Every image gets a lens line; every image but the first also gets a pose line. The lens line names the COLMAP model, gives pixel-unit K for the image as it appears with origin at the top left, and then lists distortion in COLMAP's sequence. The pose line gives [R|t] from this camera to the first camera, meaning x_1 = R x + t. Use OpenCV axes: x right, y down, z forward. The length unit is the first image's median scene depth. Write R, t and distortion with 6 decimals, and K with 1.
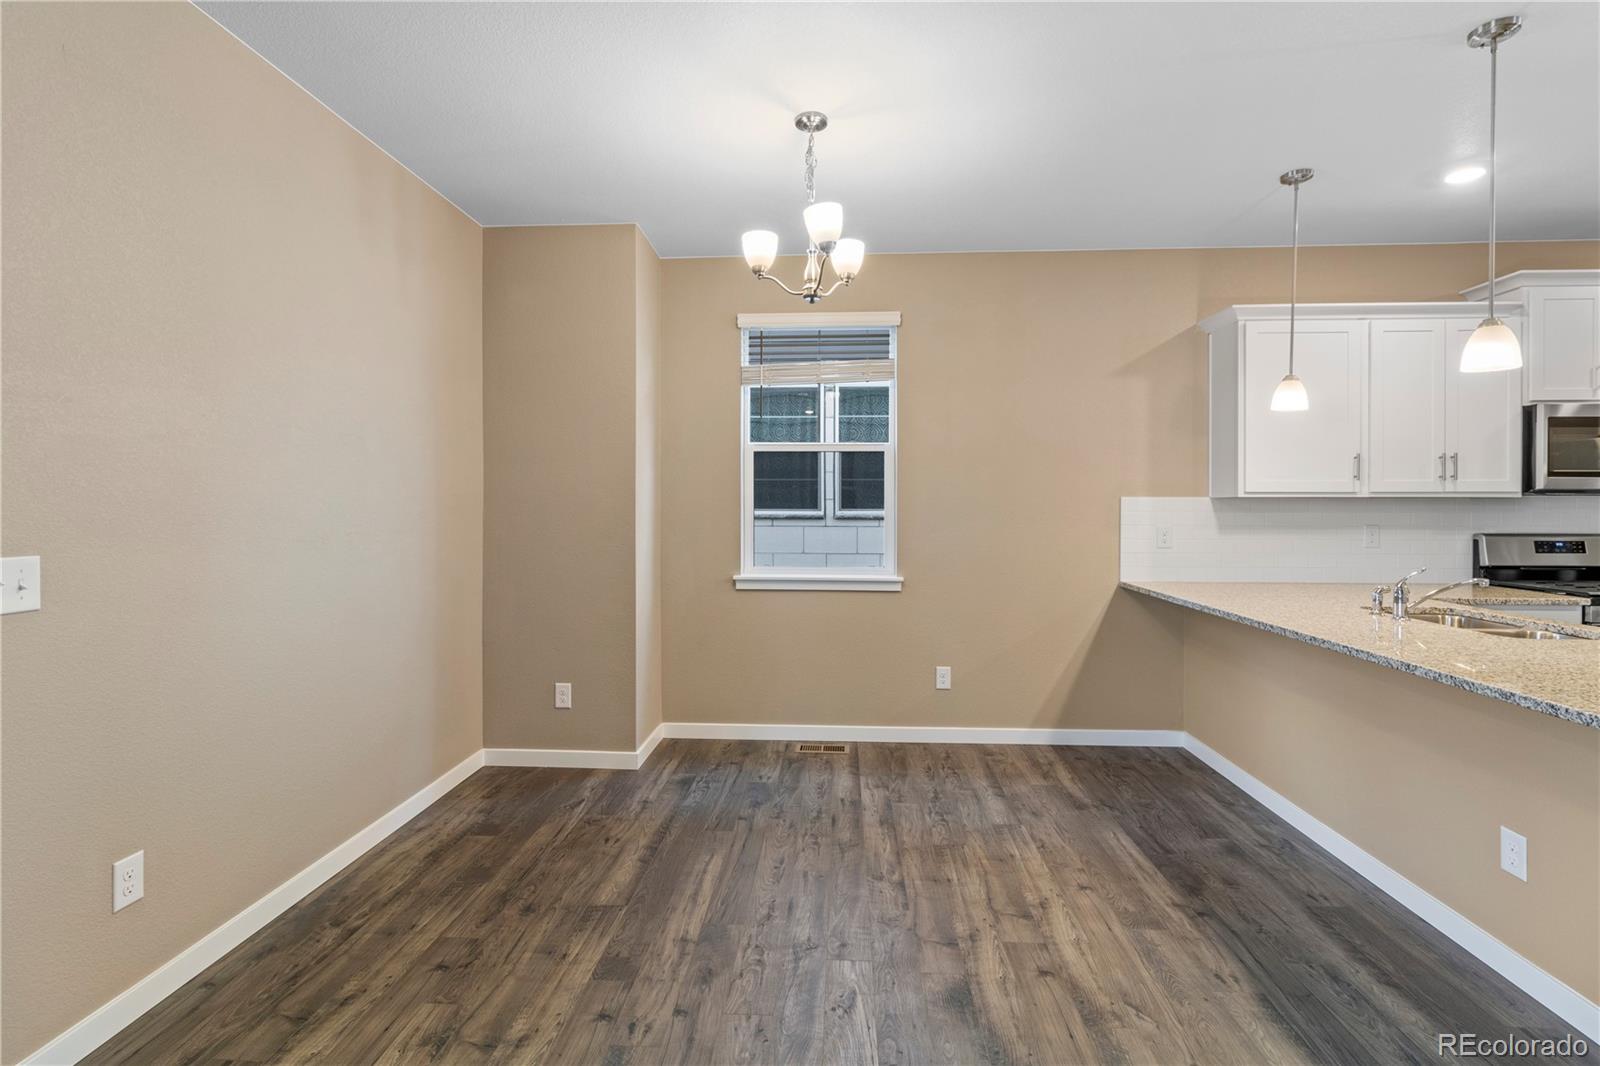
lens RADIAL K [[739.1, 0, 805.4], [0, 739.1, 535.4], [0, 0, 1]] dist [0.001897, -0.000235]
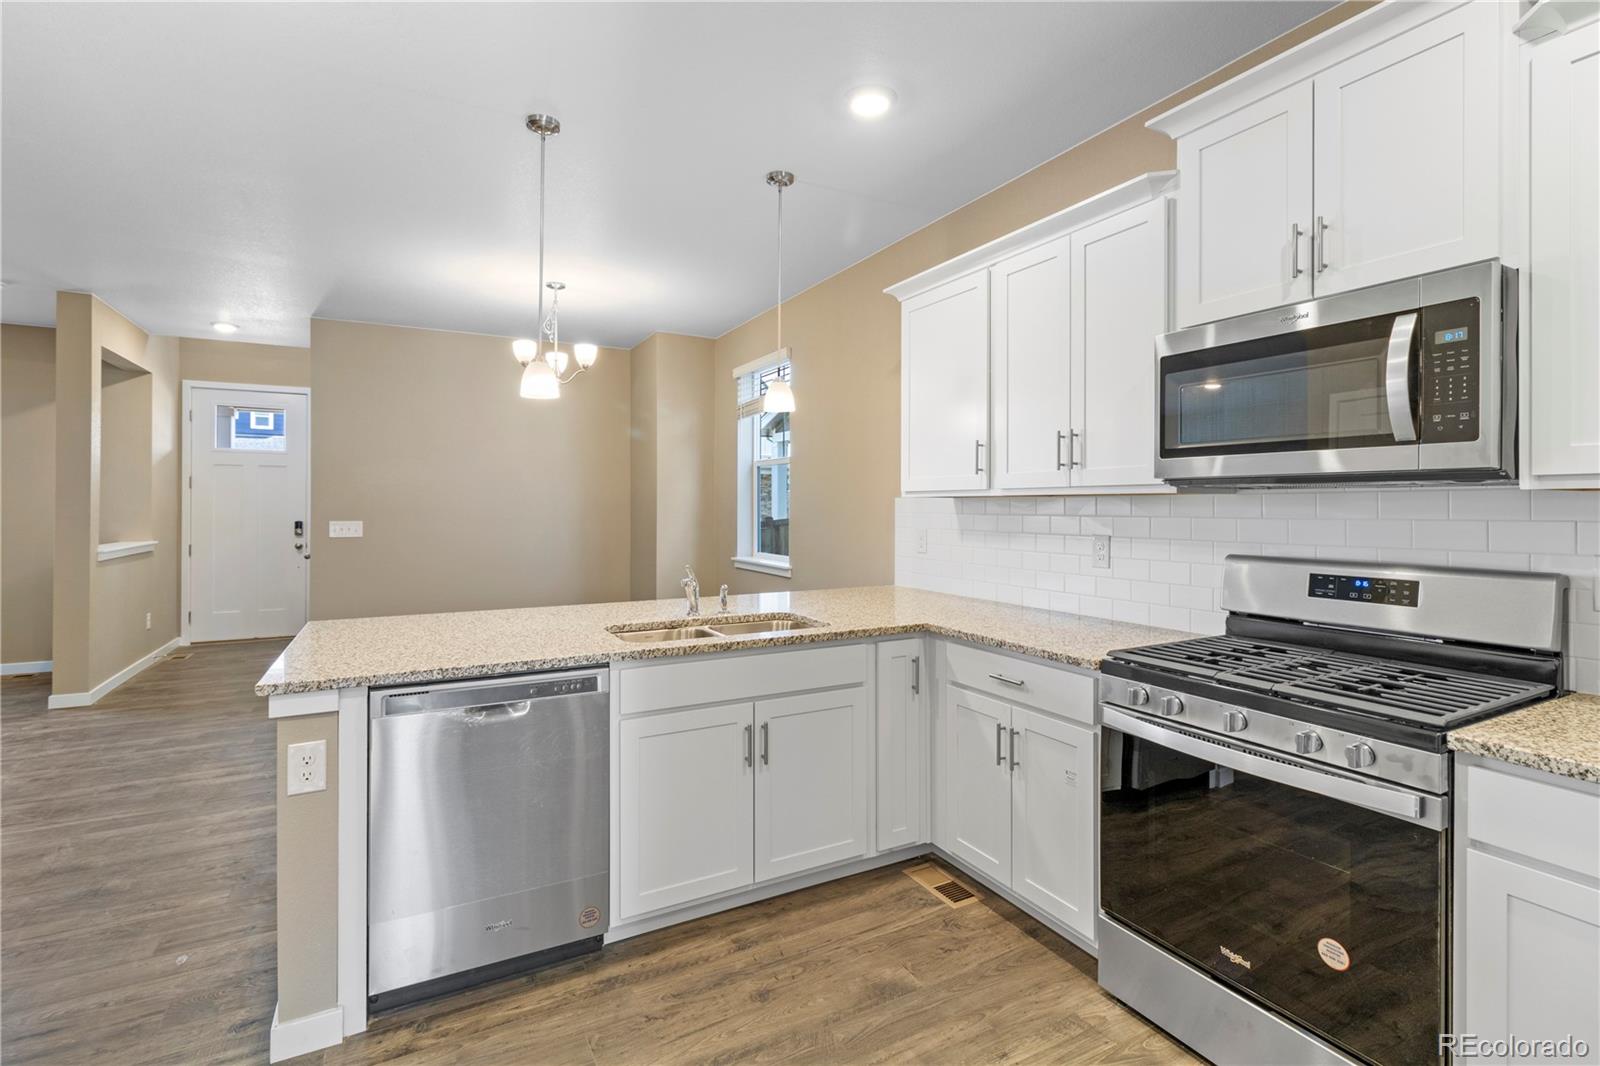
lens RADIAL K [[751.2, 0, 802.0], [0, 751.2, 499.7], [0, 0, 1]] dist [0.005607, -0.000399]
pose [[0.514362, -0.007343, -0.857542, 1.336948], [-0.036346, 0.998878, -0.030353, -0.016447], [0.856803, 0.046781, 0.513518, 0.433578]]
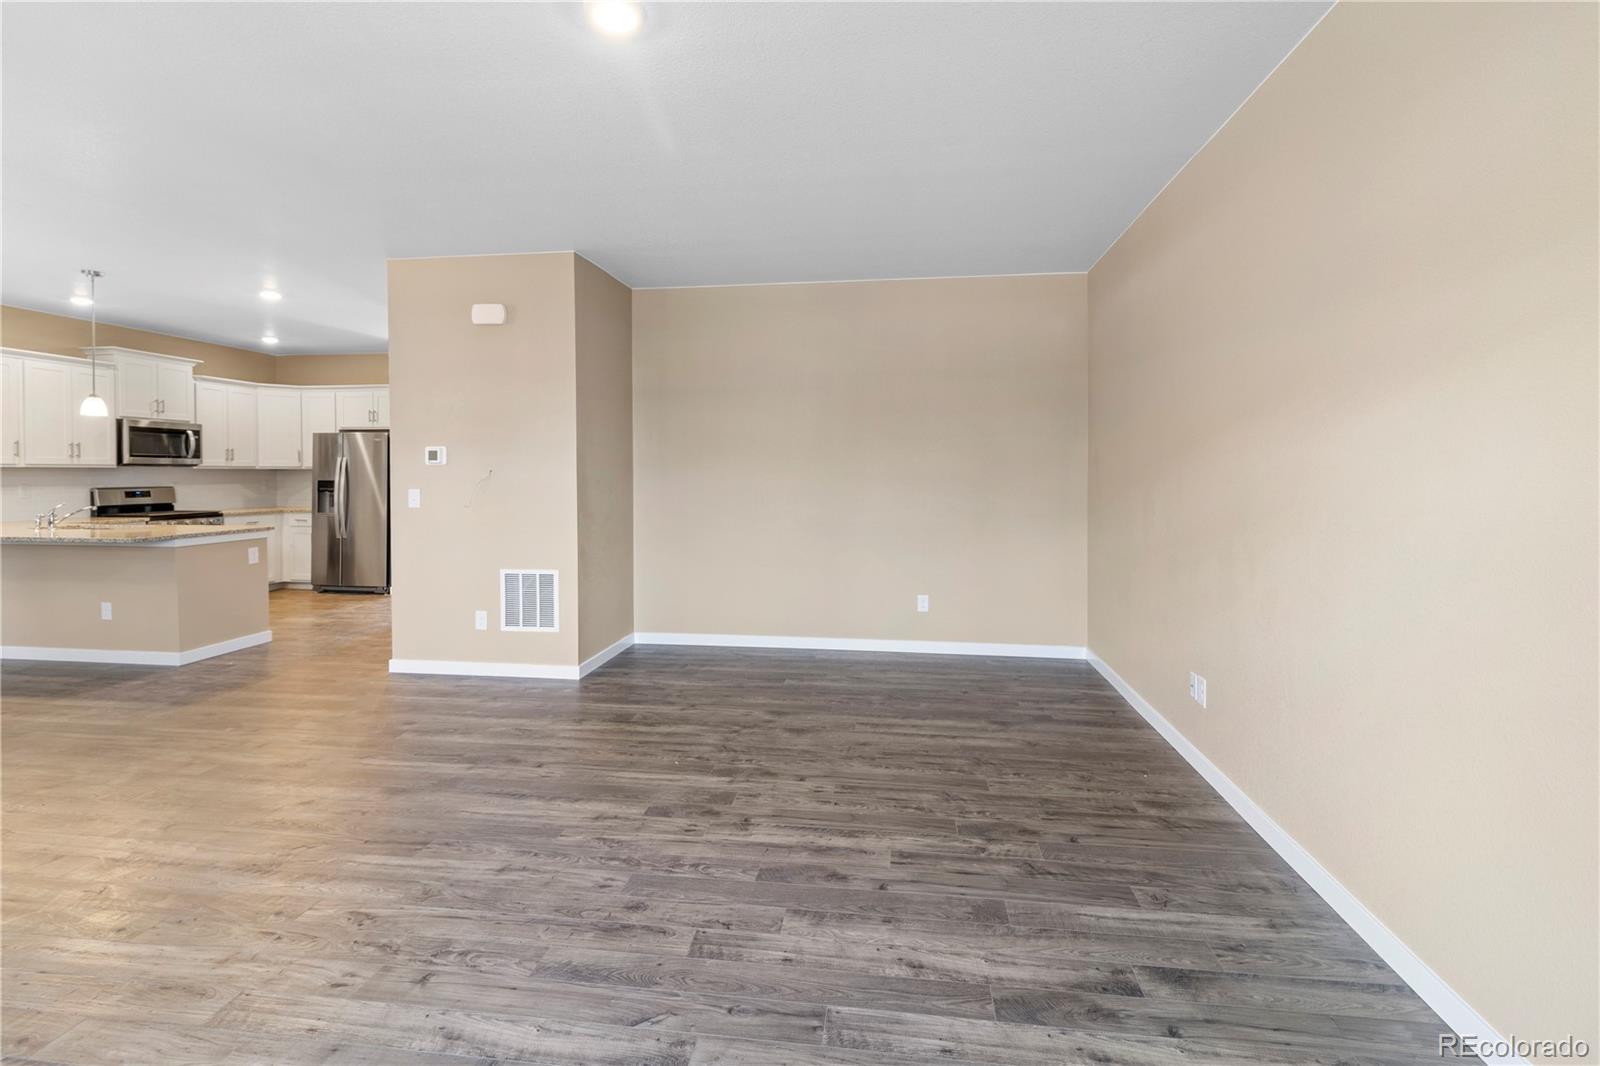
lens RADIAL K [[777.4, 0, 808.2], [0, 777.4, 455.0], [0, 0, 1]] dist [0.024602, -0.001297]
pose [[0.103730, 0.022829, 0.994343, -0.845394], [0.042105, 0.998740, -0.027322, 0.045273], [-0.993714, 0.044701, 0.102638, -0.948875]]
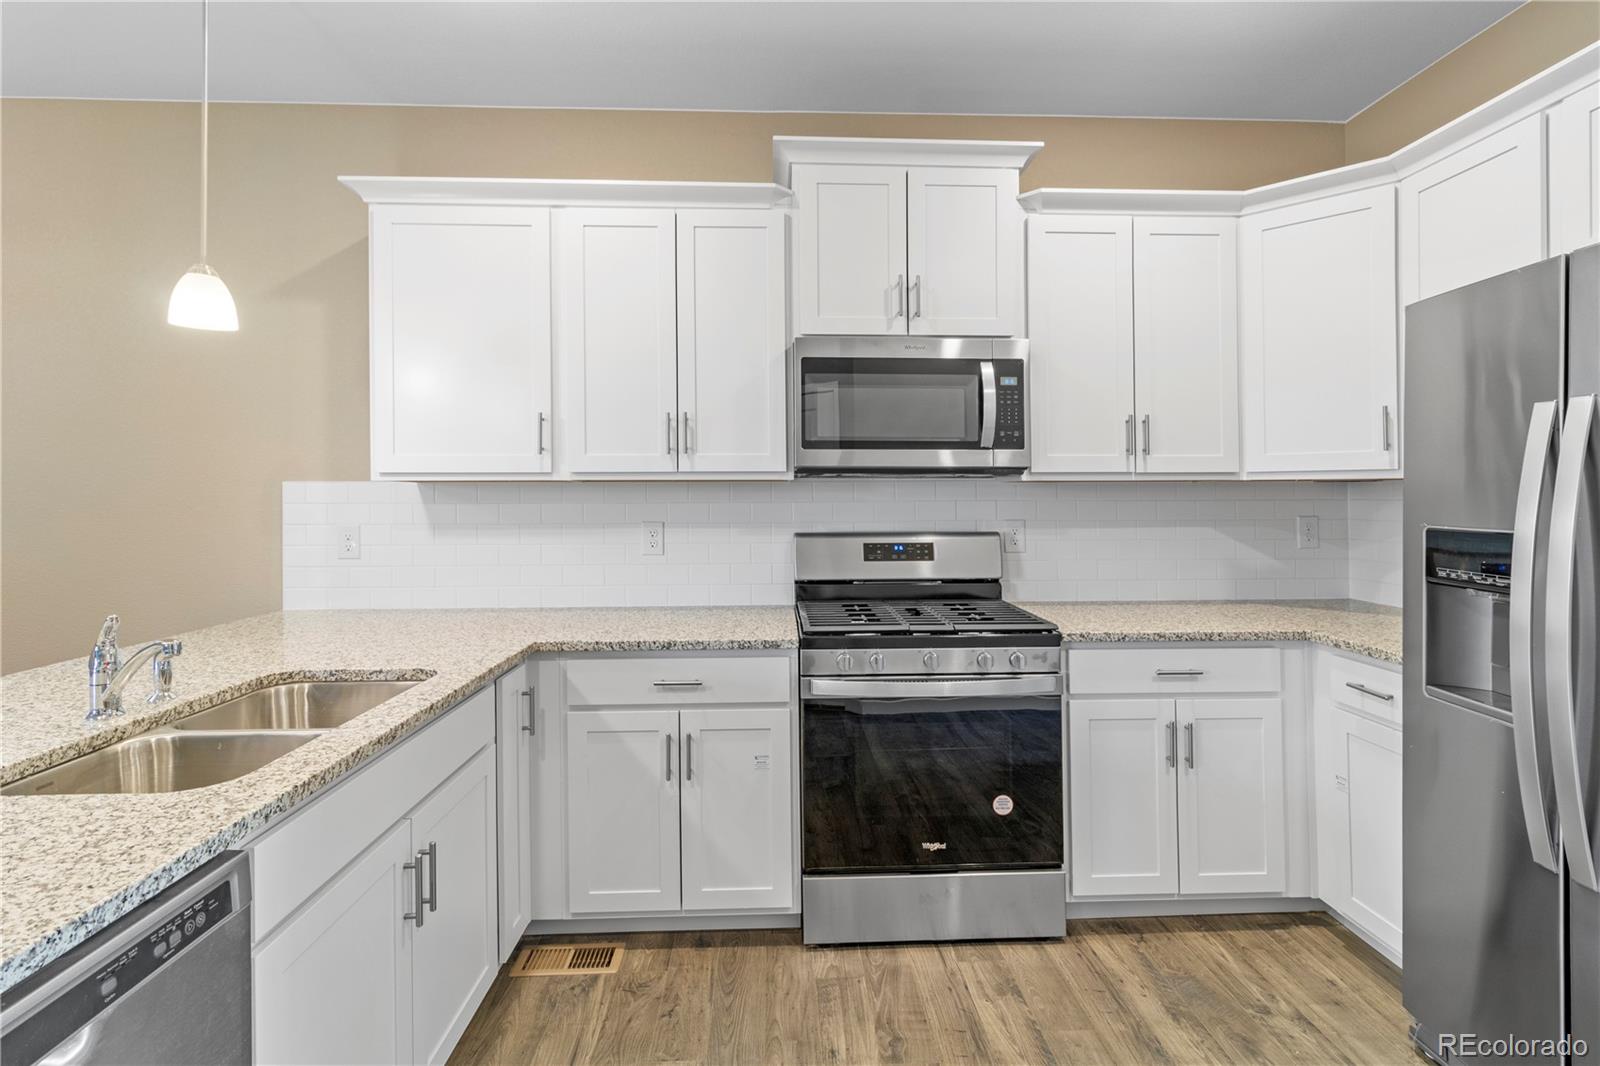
lens RADIAL K [[751.2, 0, 802.0], [0, 751.2, 499.7], [0, 0, 1]] dist [0.005607, -0.000399]
pose [[0.996111, -0.004592, 0.087988, 0.918731], [0.007933, 0.999259, -0.037653, -0.007848], [-0.087750, 0.038204, 0.995410, 0.326546]]
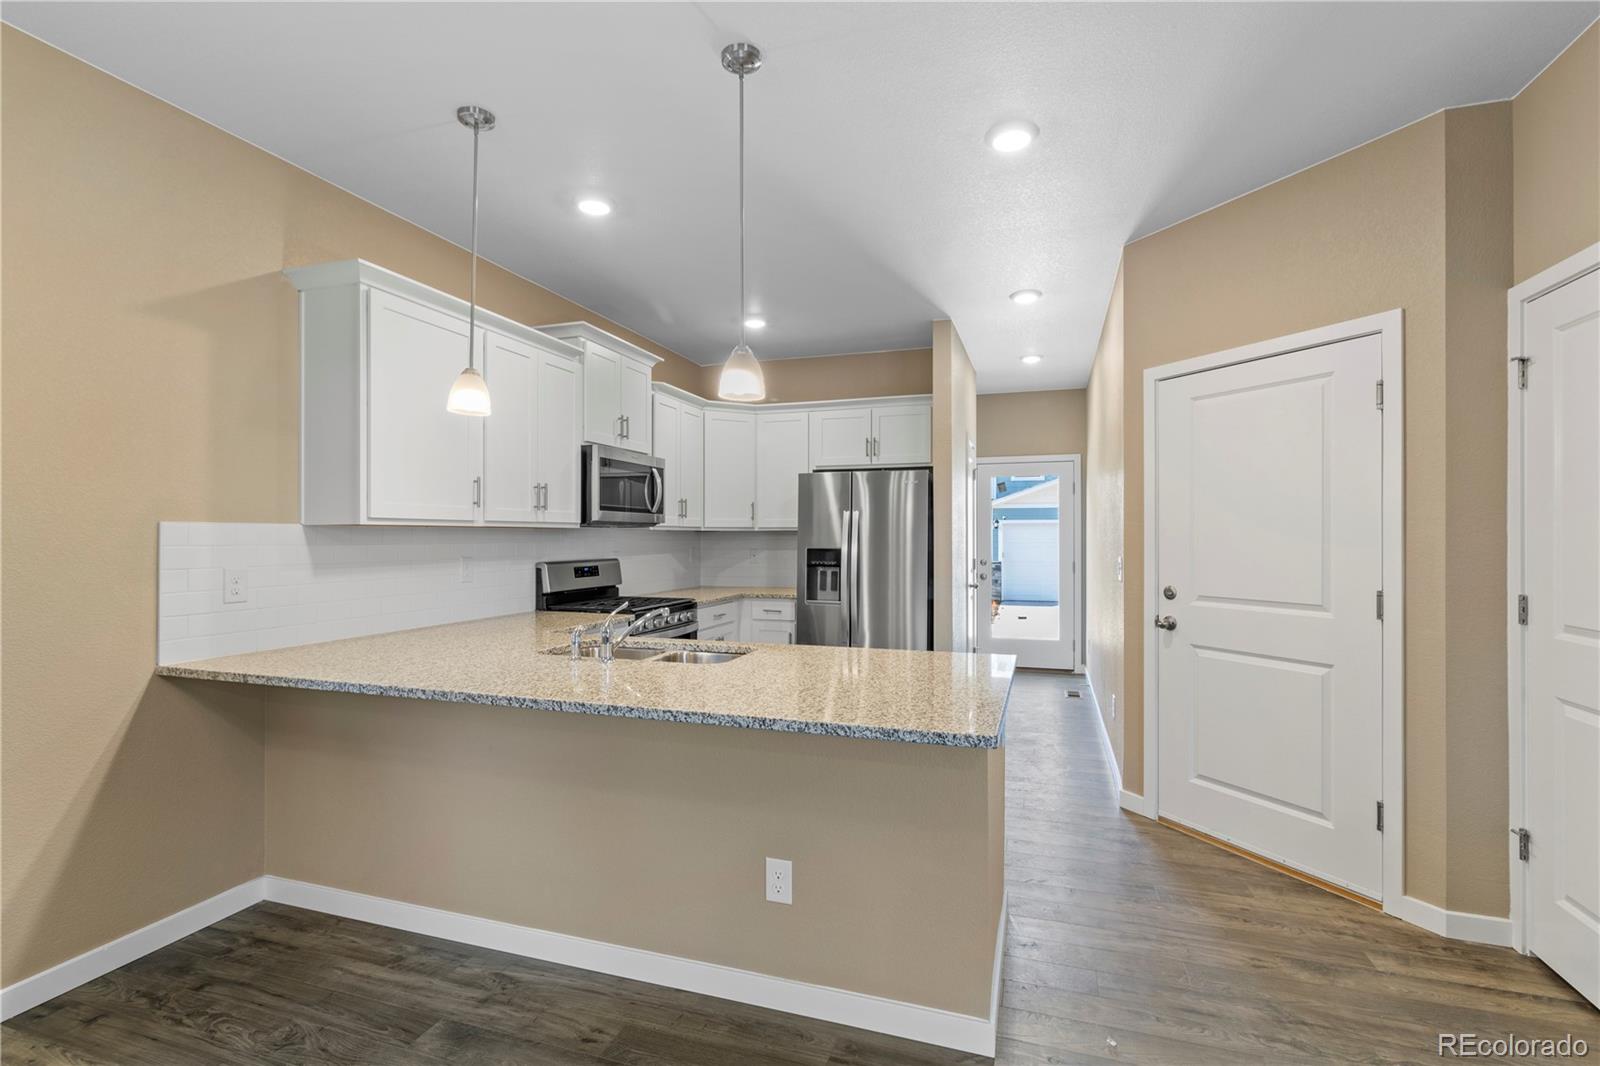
lens RADIAL K [[739.1, 0, 805.4], [0, 739.1, 535.4], [0, 0, 1]] dist [0.001897, -0.000235]
pose [[0.267146, -0.000271, 0.963656, -0.000210], [0.040934, 0.999101, -0.011067, -0.015108], [-0.962786, 0.042403, 0.266917, 0.389563]]
